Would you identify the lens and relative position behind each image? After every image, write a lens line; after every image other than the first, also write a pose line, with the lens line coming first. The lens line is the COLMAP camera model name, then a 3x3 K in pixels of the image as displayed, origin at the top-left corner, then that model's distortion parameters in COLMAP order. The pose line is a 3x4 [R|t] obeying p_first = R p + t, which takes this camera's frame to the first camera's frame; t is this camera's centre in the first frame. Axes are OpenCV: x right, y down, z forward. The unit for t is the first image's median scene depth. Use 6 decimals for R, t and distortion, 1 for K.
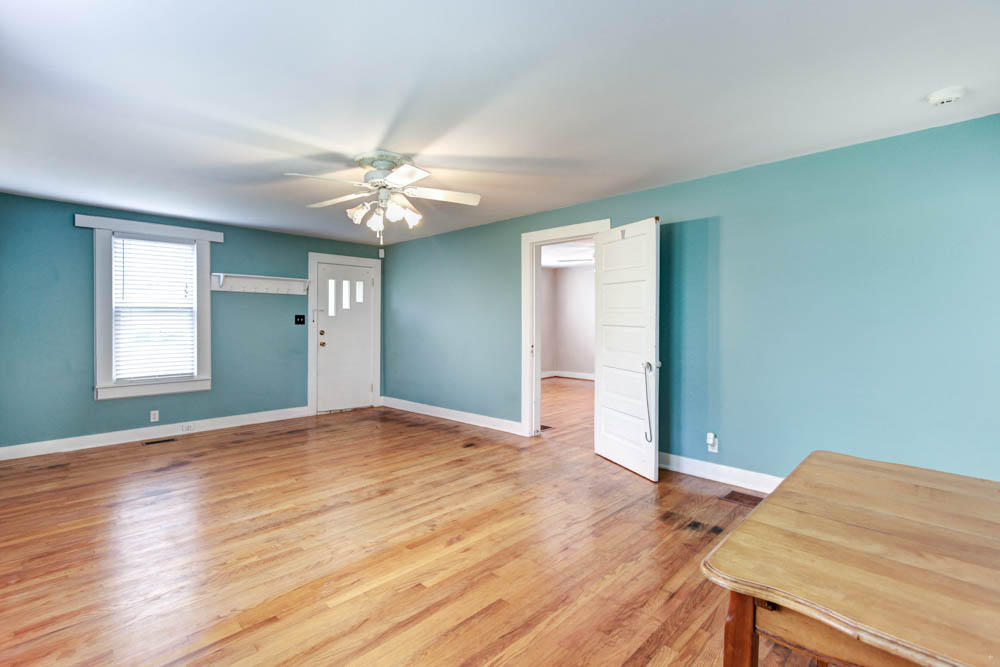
lens RADIAL K [[466.1, 0, 504.9], [0, 466.1, 323.3], [0, 0, 1]] dist [-0.000198, 0.000016]
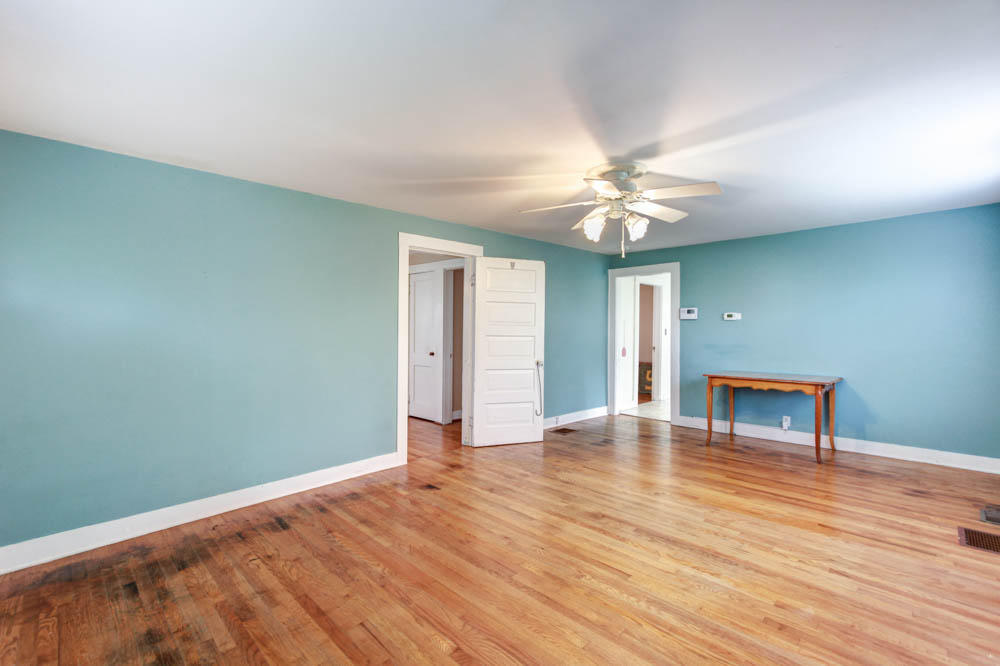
lens RADIAL K [[459.3, 0, 484.5], [0, 459.3, 330.8], [0, 0, 1]] dist [0.001308, 0.000221]
pose [[0.018482, -0.008399, 0.999794, -0.930521], [0.007956, 0.999934, 0.008253, -0.017347], [-0.999798, 0.007802, 0.018548, 0.948496]]
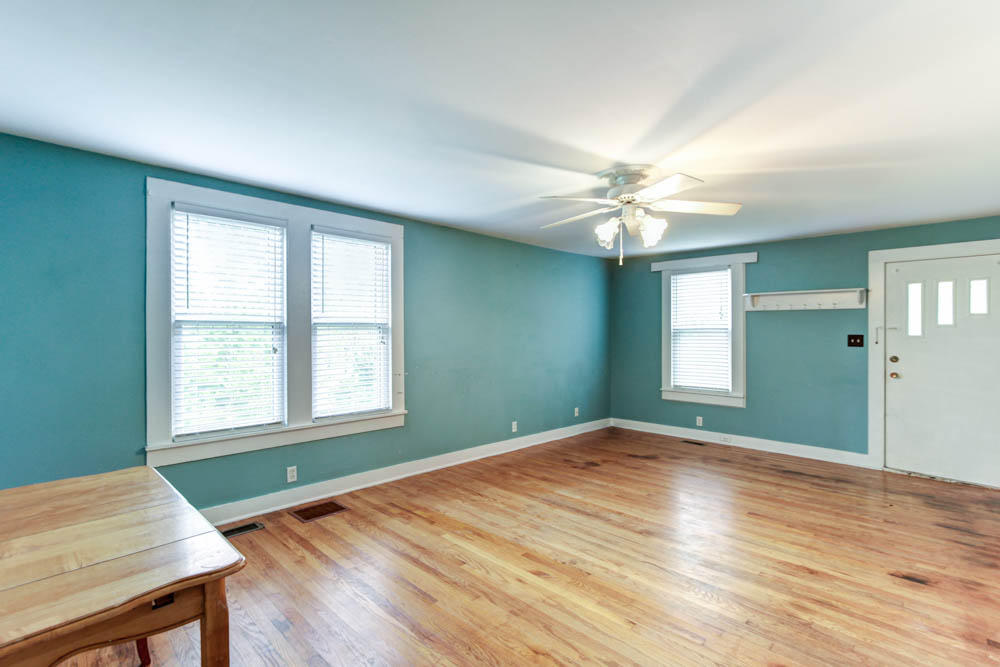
lens RADIAL K [[467.2, 0, 464.0], [0, 467.2, 333.4], [0, 0, 1]] dist [0.002380, 0.000284]
pose [[-0.052838, -0.001257, -0.998602, 0.526884], [-0.009581, 0.999954, -0.000752, -0.018238], [0.998557, 0.009528, -0.052848, 0.540591]]
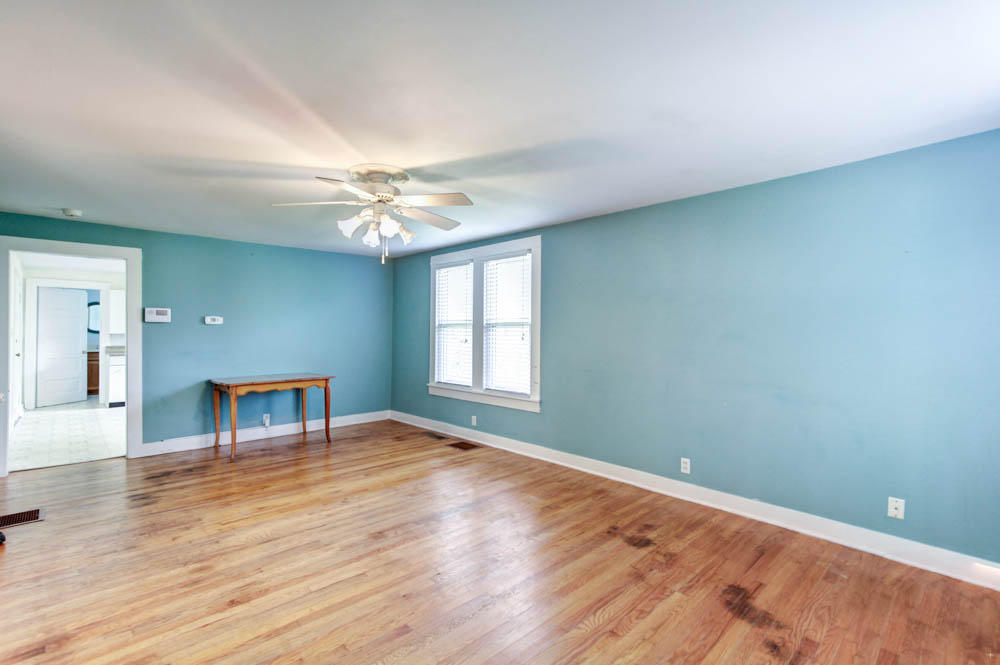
lens RADIAL K [[448.2, 0, 500.0], [0, 448.2, 332.5], [0, 0, 1]] dist [0.001697, 0.000322]
pose [[-0.999566, -0.003592, 0.029250, -0.401508], [-0.003238, 0.999921, 0.012135, -0.026404], [-0.029291, 0.012035, -0.999498, 1.440300]]
